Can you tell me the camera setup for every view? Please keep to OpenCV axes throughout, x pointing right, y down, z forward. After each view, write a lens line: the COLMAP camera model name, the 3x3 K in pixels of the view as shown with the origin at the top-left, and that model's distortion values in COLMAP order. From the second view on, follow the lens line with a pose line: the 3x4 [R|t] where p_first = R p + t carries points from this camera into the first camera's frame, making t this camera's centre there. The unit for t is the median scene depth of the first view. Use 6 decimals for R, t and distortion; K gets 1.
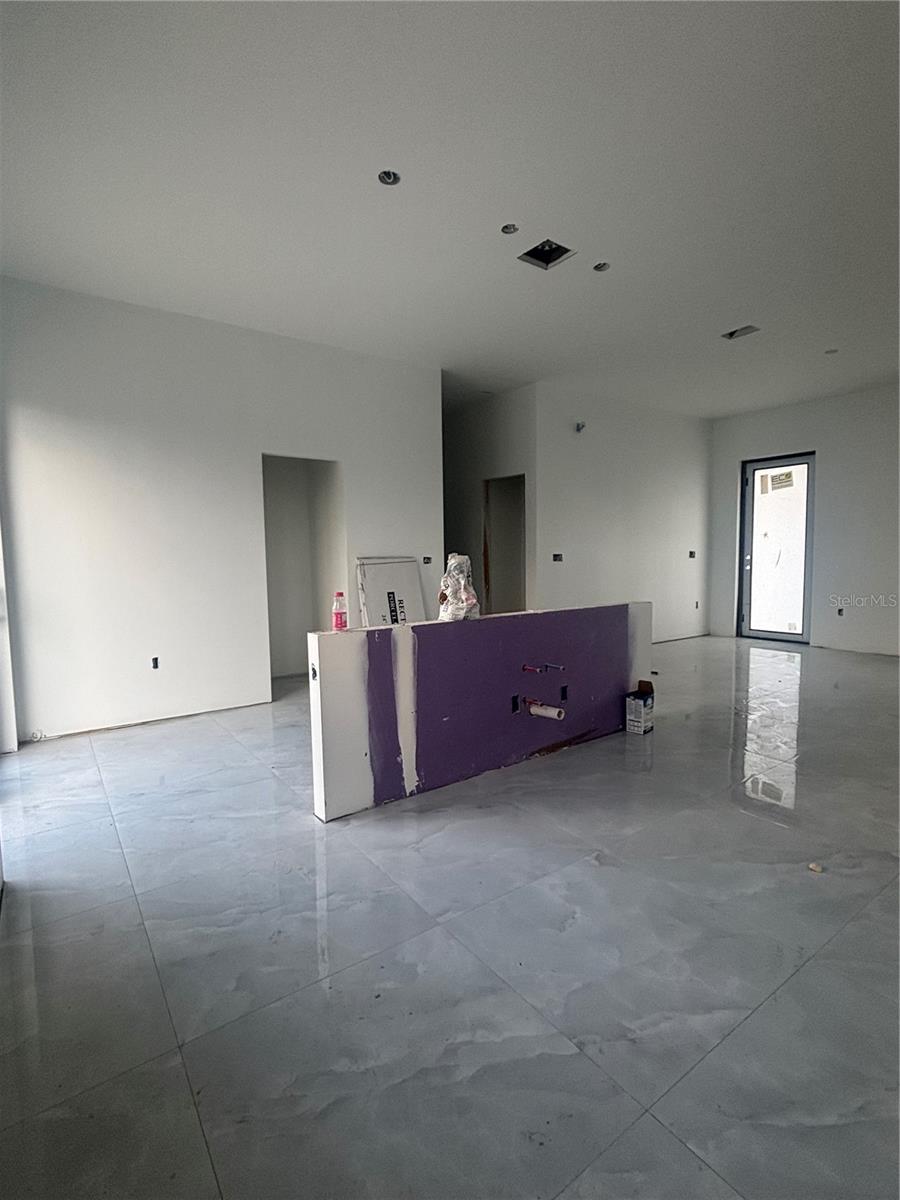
lens RADIAL K [[582.0, 0, 450.0], [0, 582.0, 600.0], [0, 0, 1]] dist [0.001448, 0.000019]
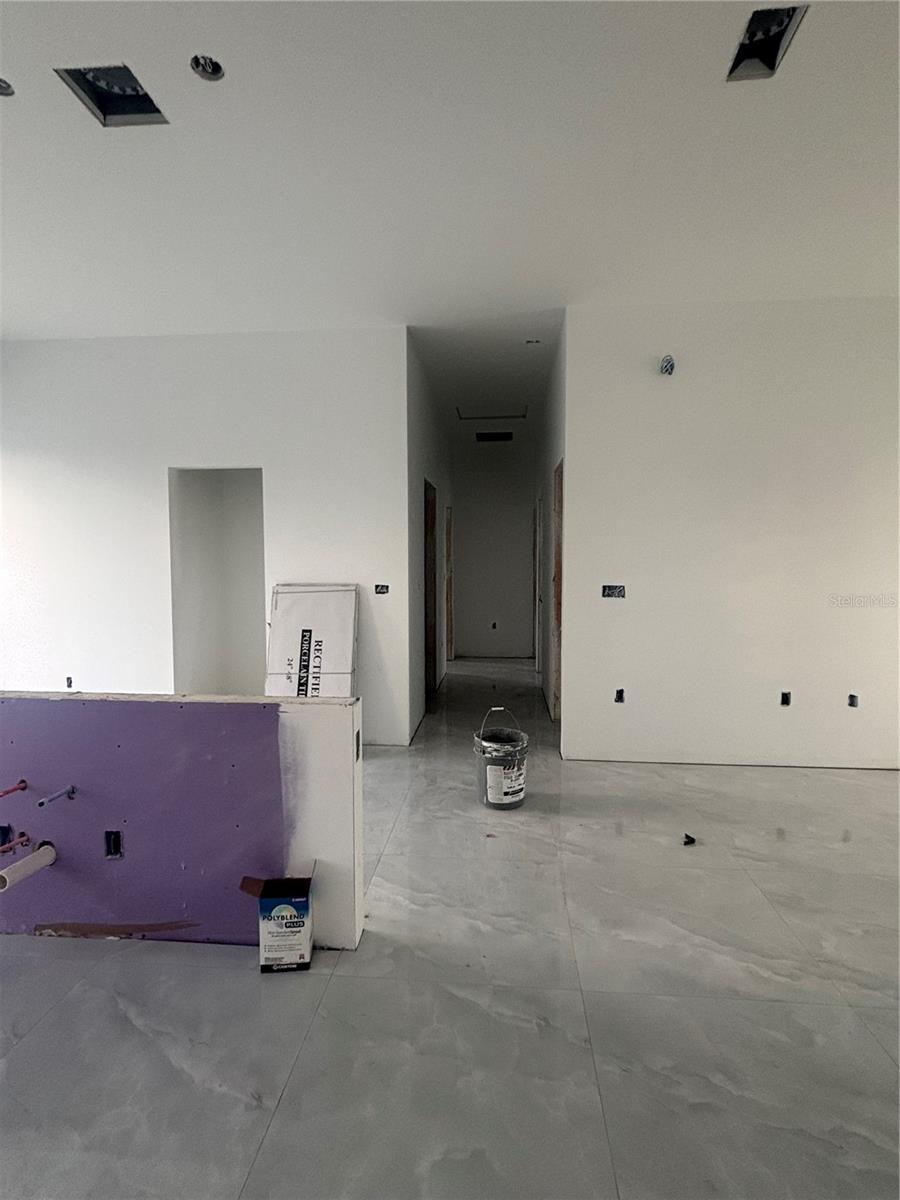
lens RADIAL K [[593.9, 0, 450.0], [0, 593.9, 600.0], [0, 0, 1]] dist [0.000225, 0.000097]
pose [[0.760379, 0.055267, -0.647124, 0.559039], [-0.061549, 0.998021, 0.012914, -0.075551], [0.646557, 0.030010, 0.762275, 0.516971]]
